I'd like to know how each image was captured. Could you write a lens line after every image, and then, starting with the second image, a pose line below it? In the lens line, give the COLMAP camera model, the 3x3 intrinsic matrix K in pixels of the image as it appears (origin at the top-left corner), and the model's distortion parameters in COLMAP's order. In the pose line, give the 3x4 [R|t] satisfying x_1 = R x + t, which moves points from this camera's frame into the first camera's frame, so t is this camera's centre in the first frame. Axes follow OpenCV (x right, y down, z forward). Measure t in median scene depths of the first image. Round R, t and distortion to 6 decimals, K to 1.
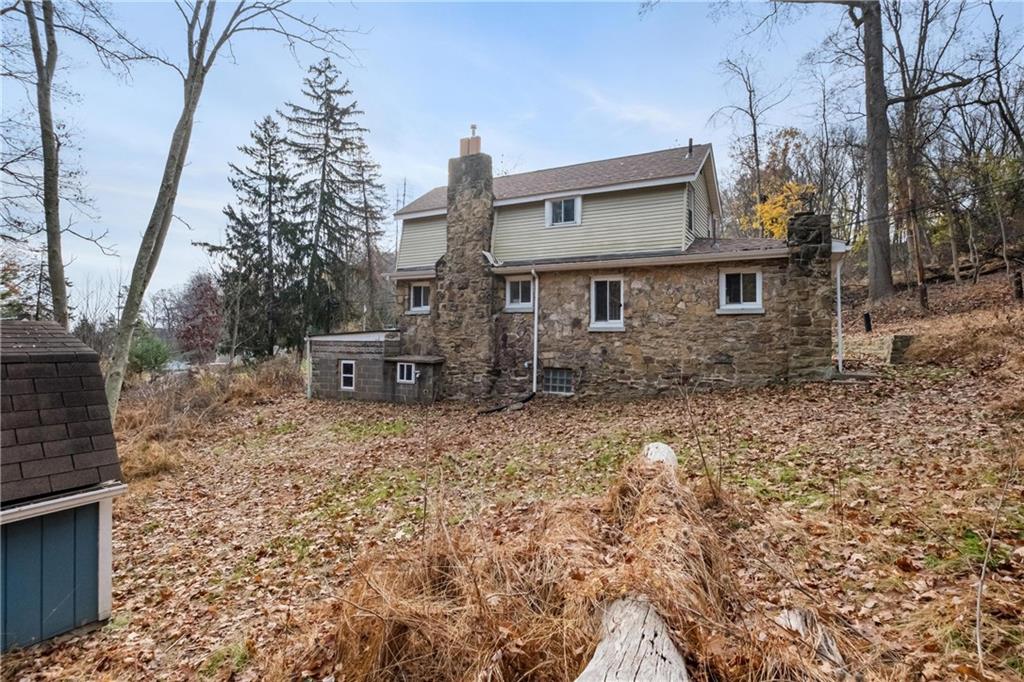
lens RADIAL K [[562.9, 0, 517.9], [0, 562.9, 334.3], [0, 0, 1]] dist [-0.014174, 0.003689]
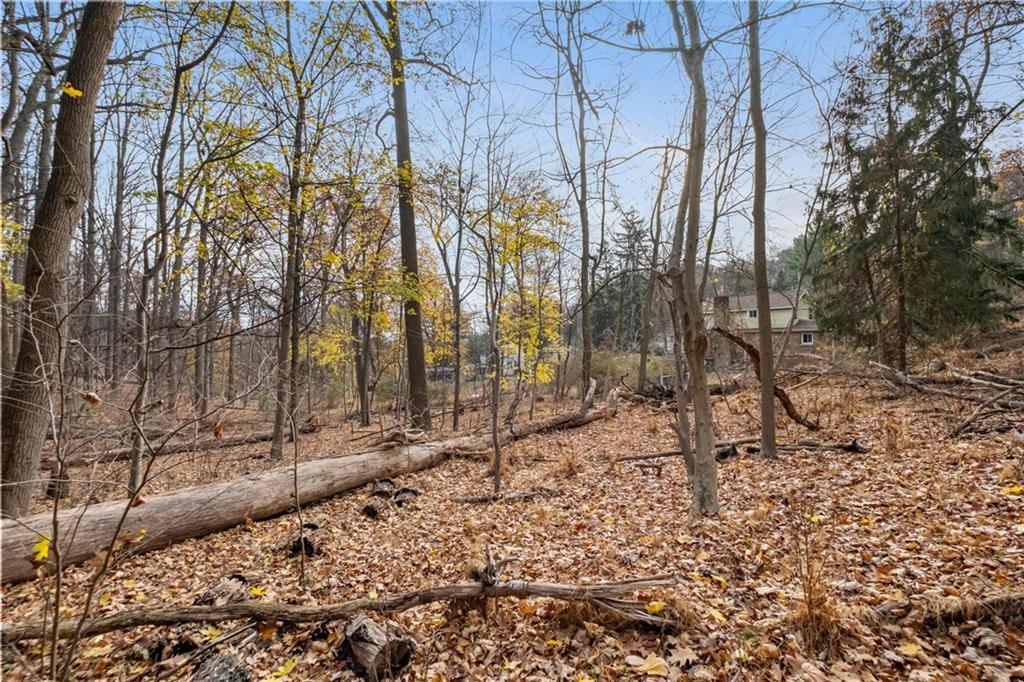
lens RADIAL K [[441.5, 0, 511.1], [0, 441.5, 340.2], [0, 0, 1]] dist [0.000128, 0.000030]
pose [[0.885749, -0.008769, -0.464083, 0.021320], [0.012939, 0.999899, 0.005802, -0.089665], [0.463985, -0.011144, 0.885773, -1.925301]]
